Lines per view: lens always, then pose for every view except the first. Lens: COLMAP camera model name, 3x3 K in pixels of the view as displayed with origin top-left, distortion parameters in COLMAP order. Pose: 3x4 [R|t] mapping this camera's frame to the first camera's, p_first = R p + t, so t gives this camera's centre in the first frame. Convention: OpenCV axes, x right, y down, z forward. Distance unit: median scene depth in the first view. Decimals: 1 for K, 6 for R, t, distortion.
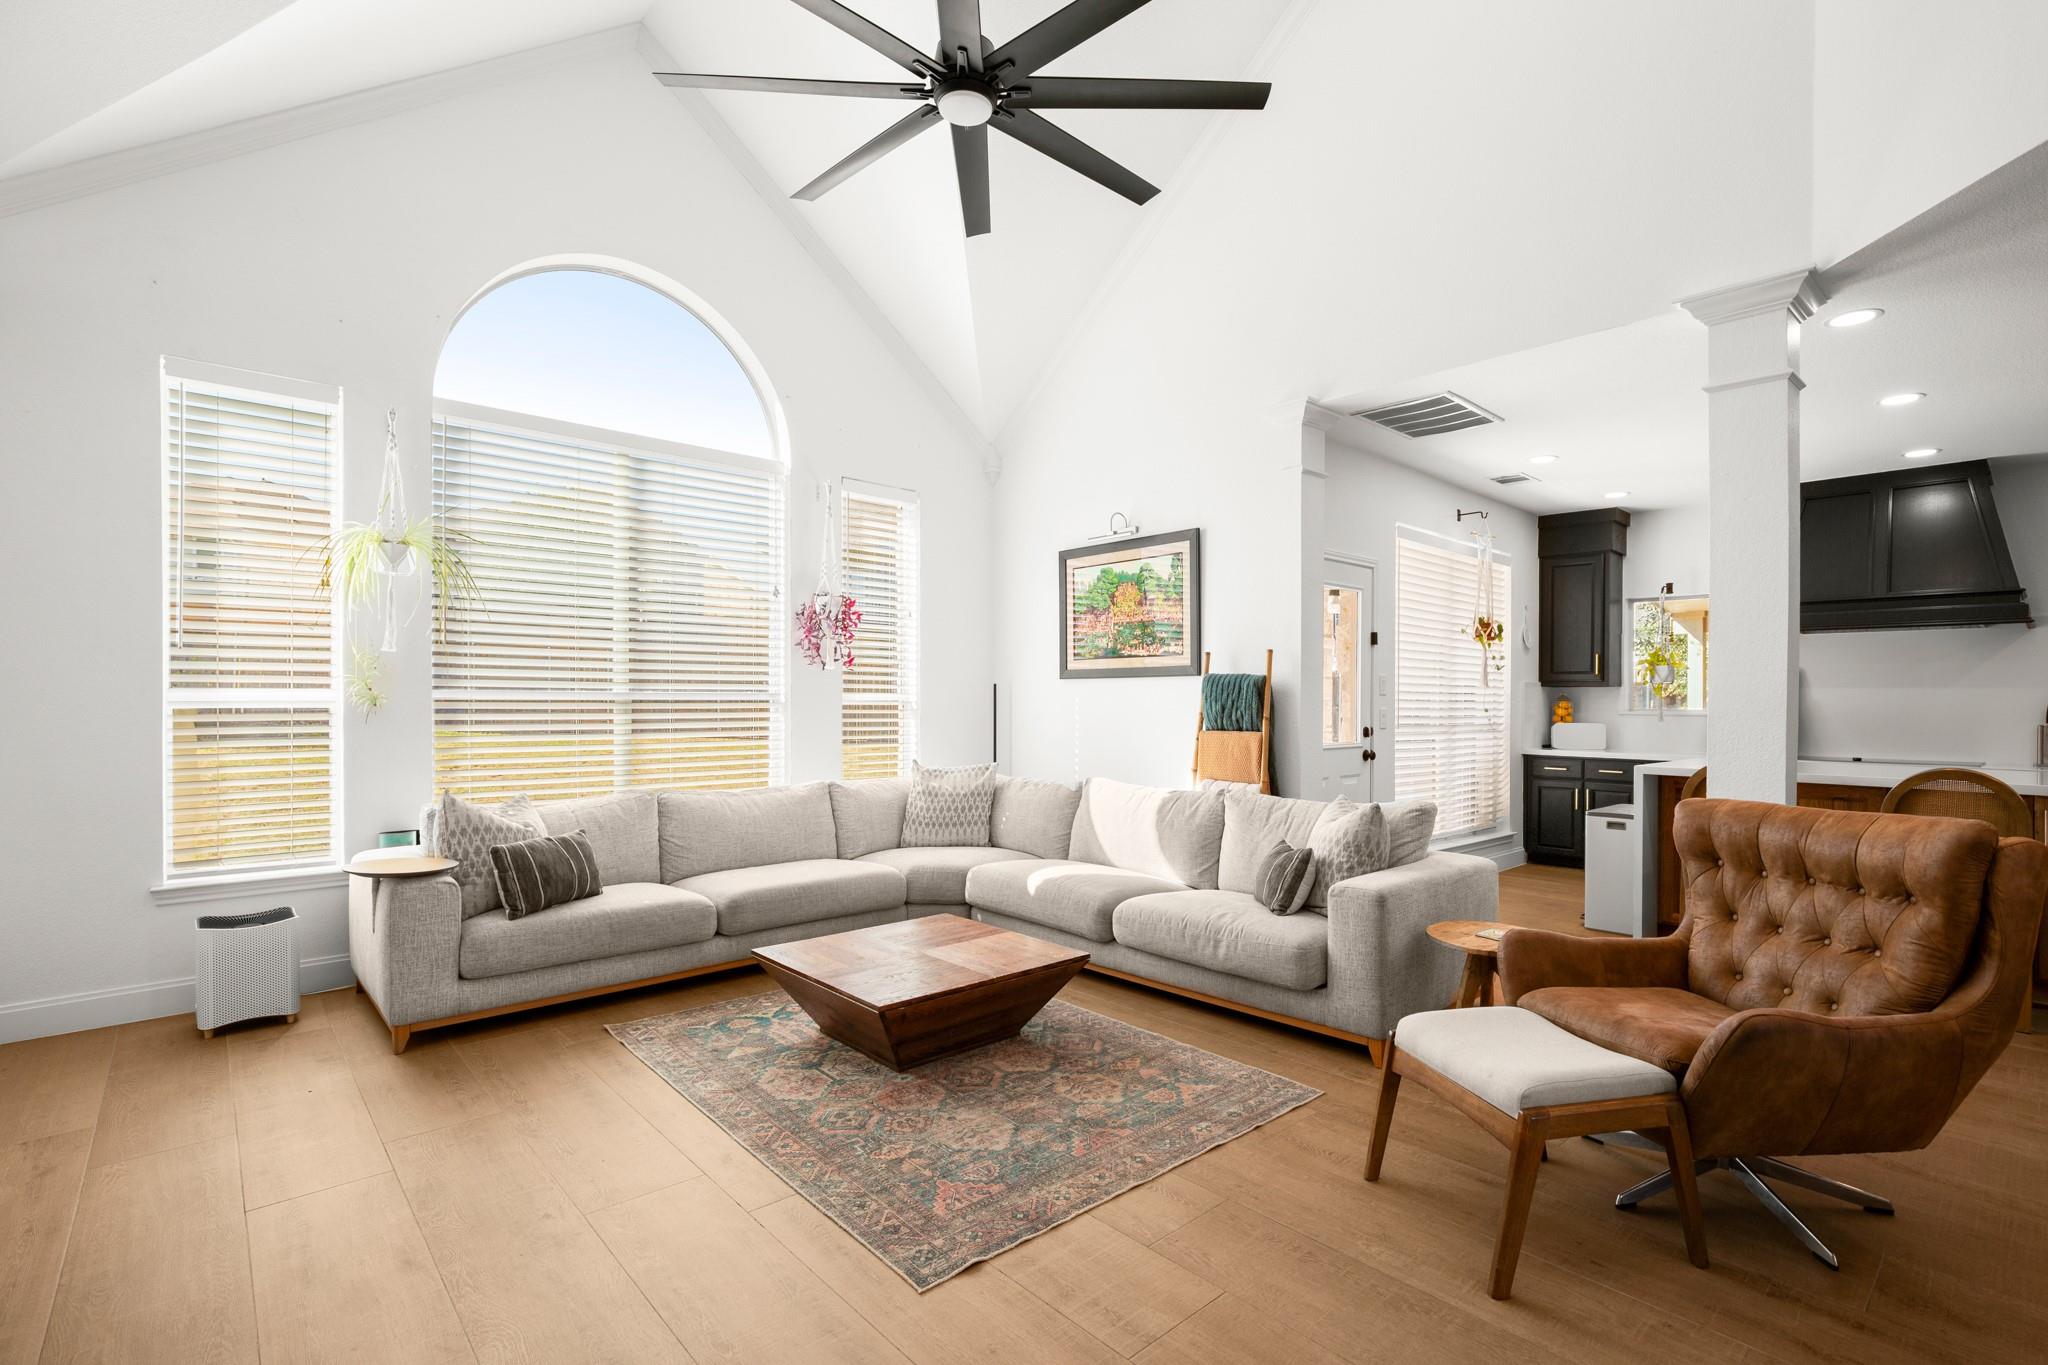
lens RADIAL K [[932.5, 0, 1056.3], [0, 932.5, 714.0], [0, 0, 1]] dist [-0.004067, 0.000704]
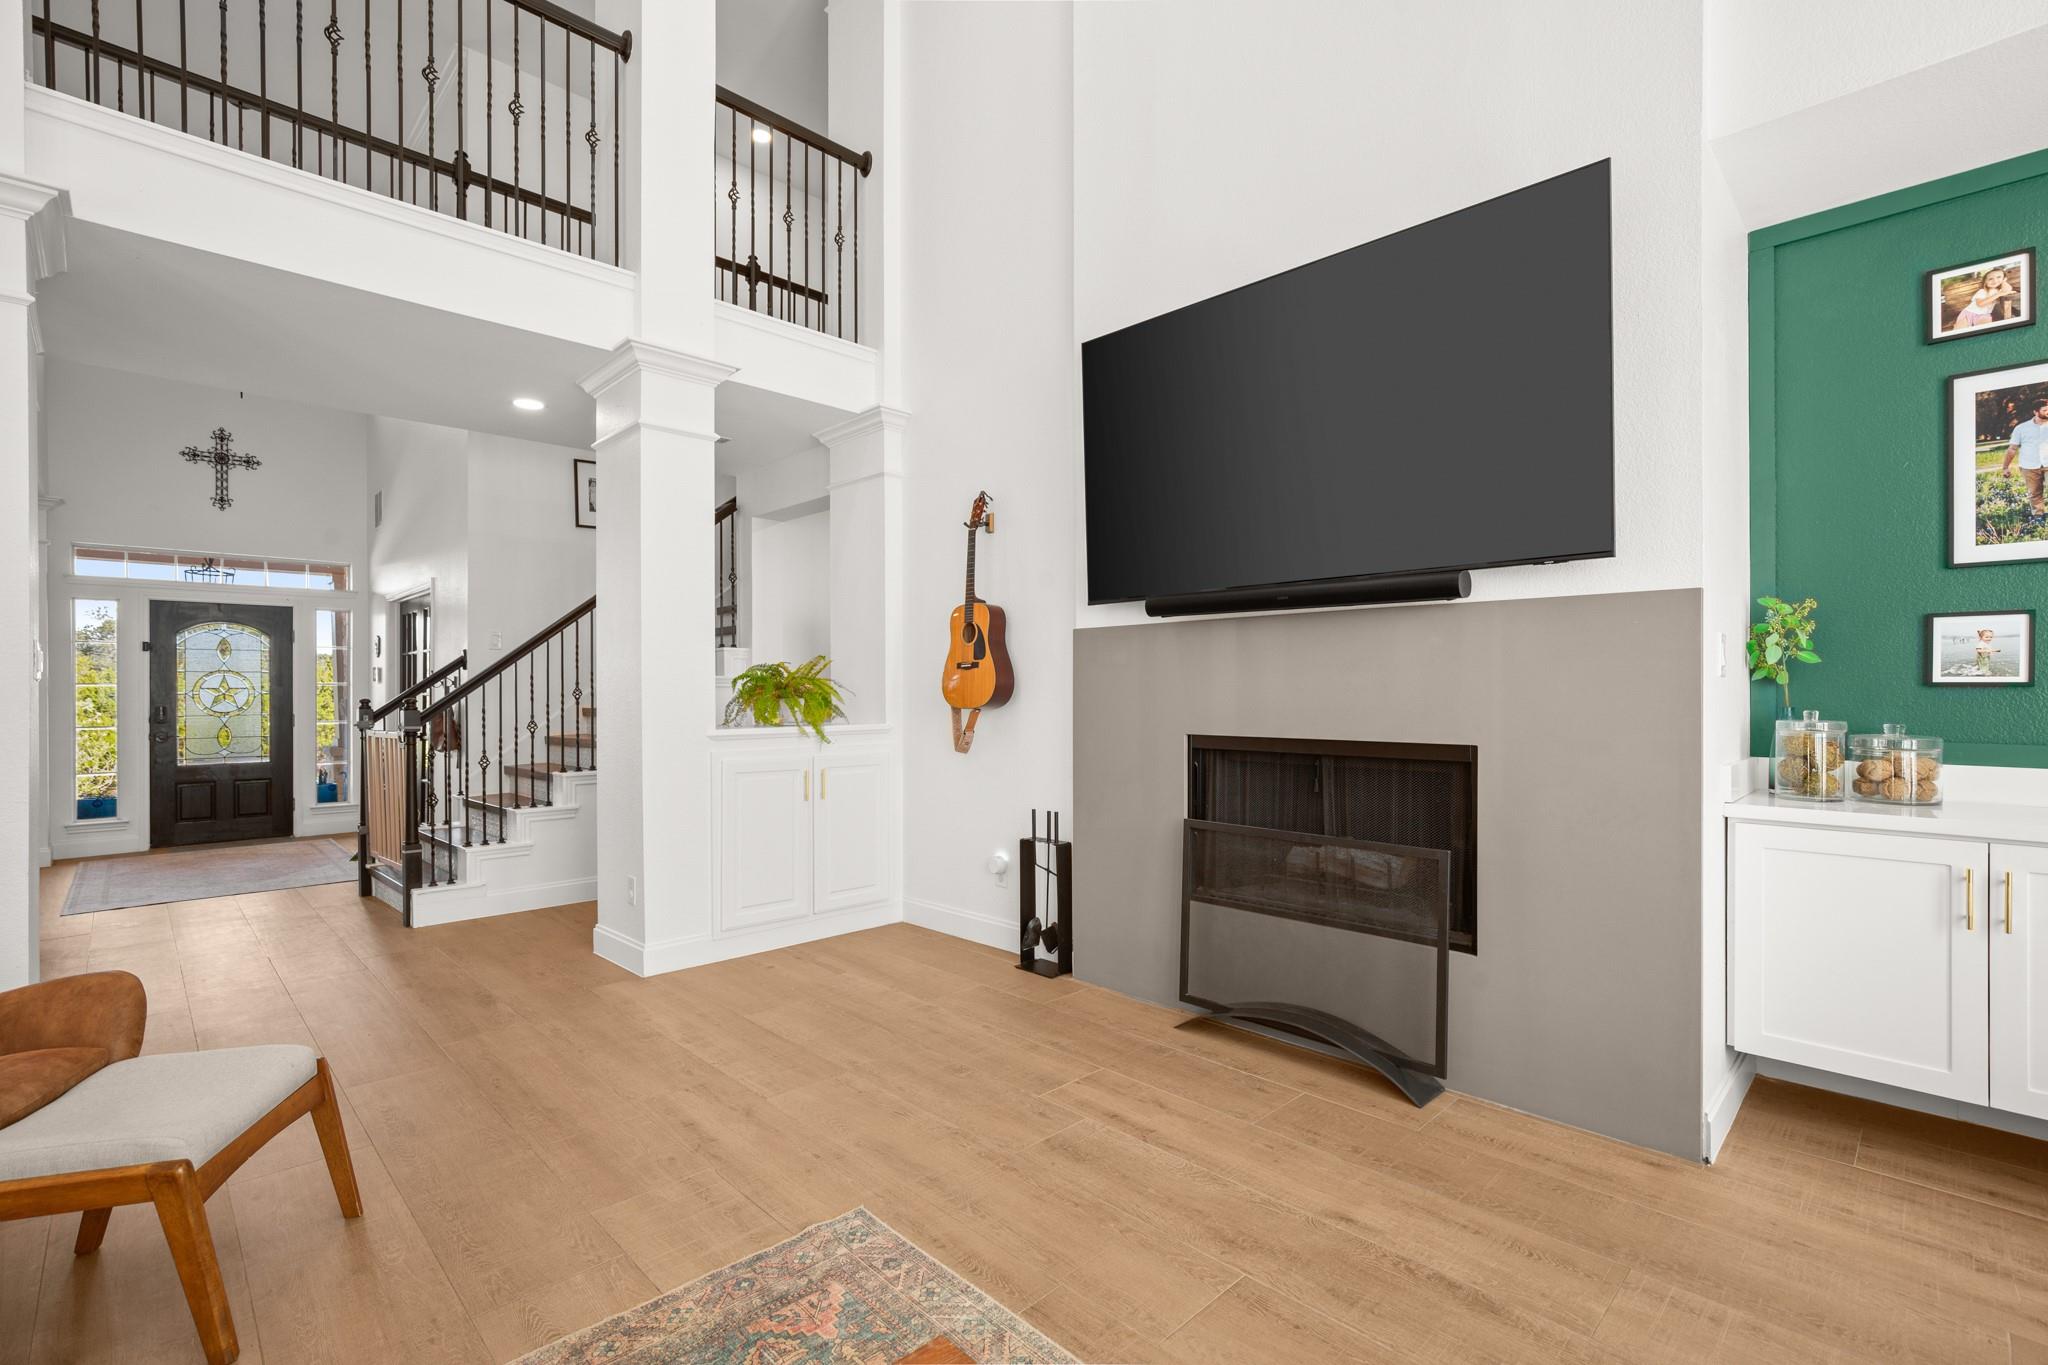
lens RADIAL K [[932.5, 0, 1048.8], [0, 932.5, 698.1], [0, 0, 1]] dist [-0.004067, 0.000704]
pose [[-0.999187, 0.000882, -0.040304, -0.115916], [-0.000036, 0.999741, 0.022763, -0.011064], [0.040314, 0.022746, -0.998928, 0.750744]]
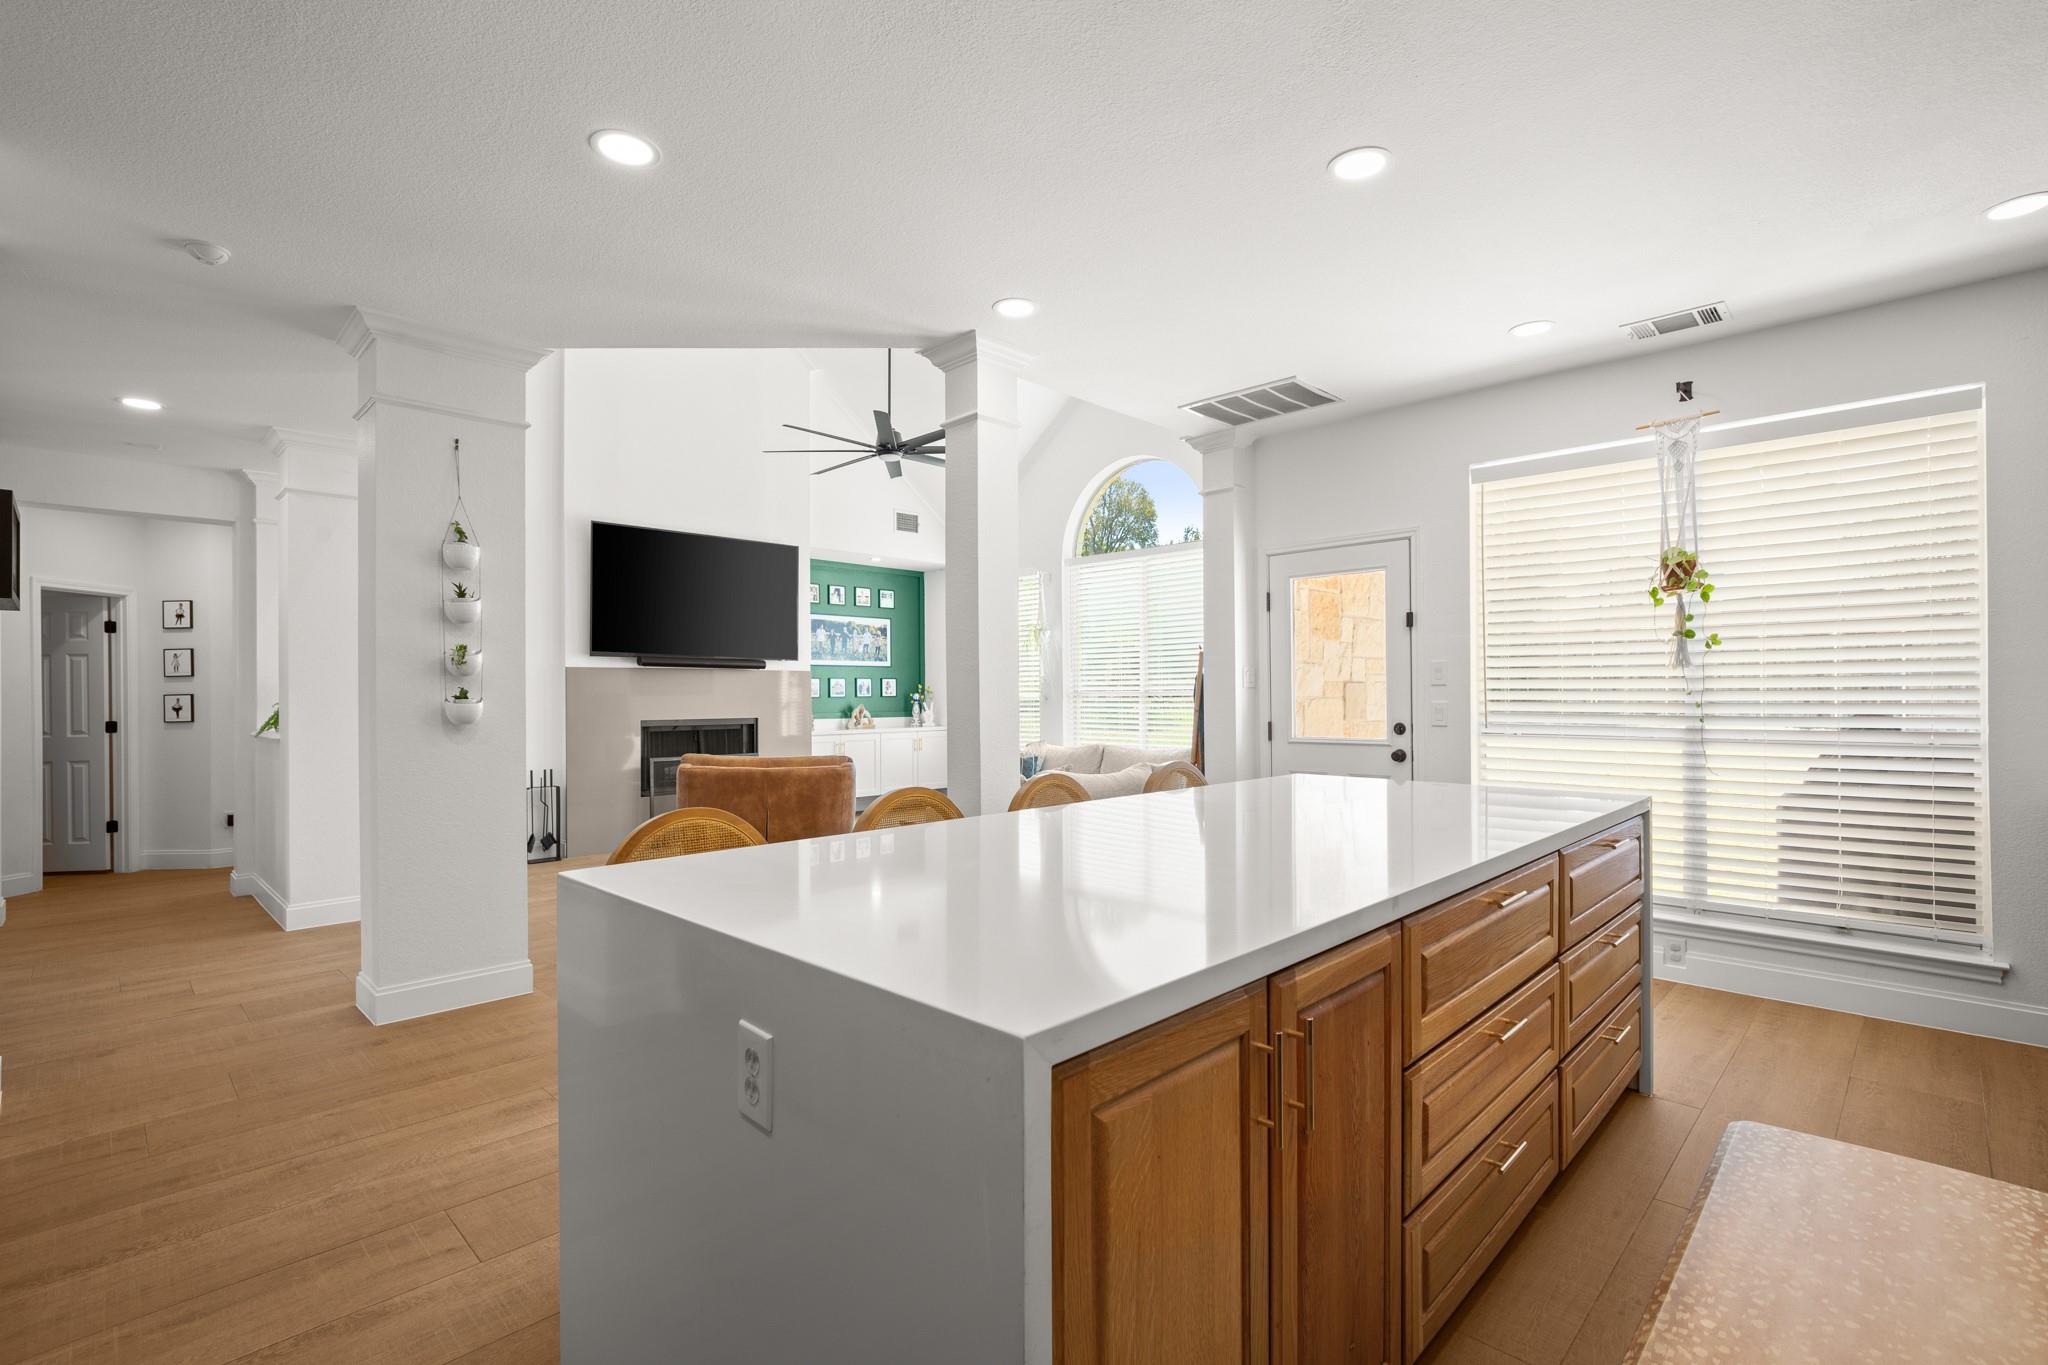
lens RADIAL K [[932.5, 0, 1045.1], [0, 932.5, 684.6], [0, 0, 1]] dist [-0.004067, 0.000704]
pose [[0.065353, -0.015543, -0.997741, 1.194206], [-0.005178, 0.999860, -0.015915, -0.006215], [0.997849, 0.006207, 0.065264, 0.624186]]
